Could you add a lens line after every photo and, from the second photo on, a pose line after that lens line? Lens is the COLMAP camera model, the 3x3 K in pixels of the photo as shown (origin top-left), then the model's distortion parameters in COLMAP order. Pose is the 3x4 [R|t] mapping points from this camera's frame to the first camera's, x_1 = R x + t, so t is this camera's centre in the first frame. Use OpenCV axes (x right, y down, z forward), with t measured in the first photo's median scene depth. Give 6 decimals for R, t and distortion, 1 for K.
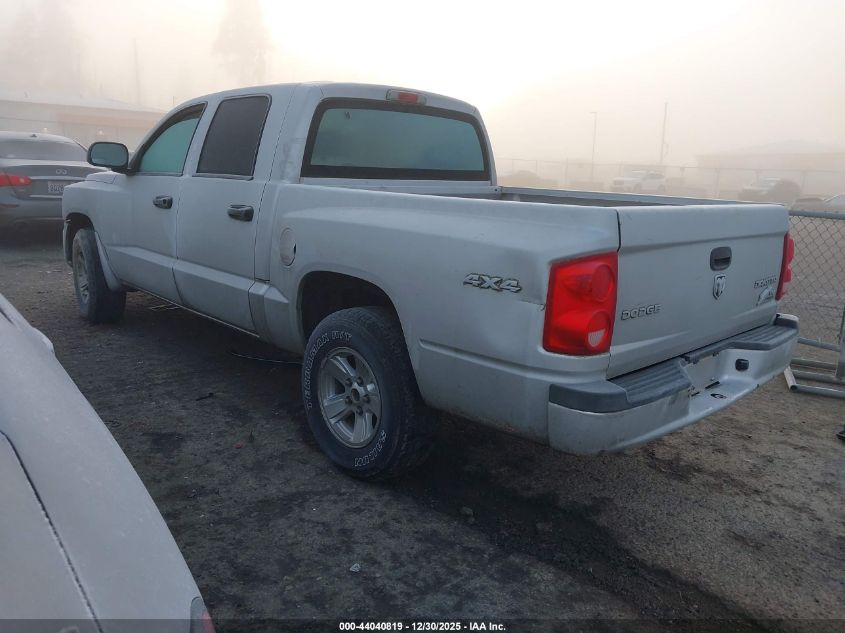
lens RADIAL K [[660.8, 0, 423.1], [0, 660.8, 328.3], [0, 0, 1]] dist [0.001313, 0.002085]
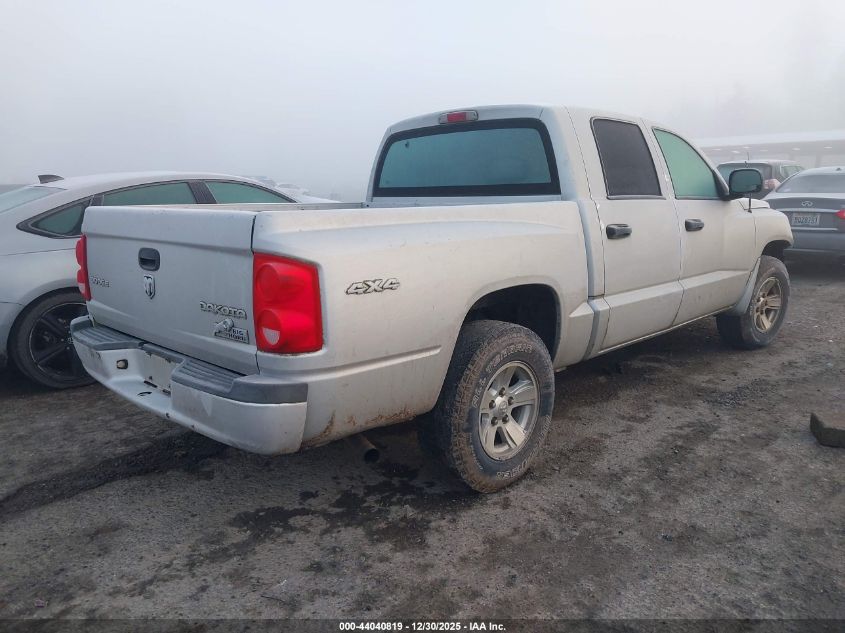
lens RADIAL K [[657.7, 0, 422.5], [0, 657.7, 316.5], [0, 0, 1]] dist [-0.004237, -0.000084]
pose [[0.028277, 0.146506, -0.988806, 1.145512], [-0.225546, 0.964626, 0.136473, -0.196402], [0.973822, 0.219162, 0.060321, 1.055268]]
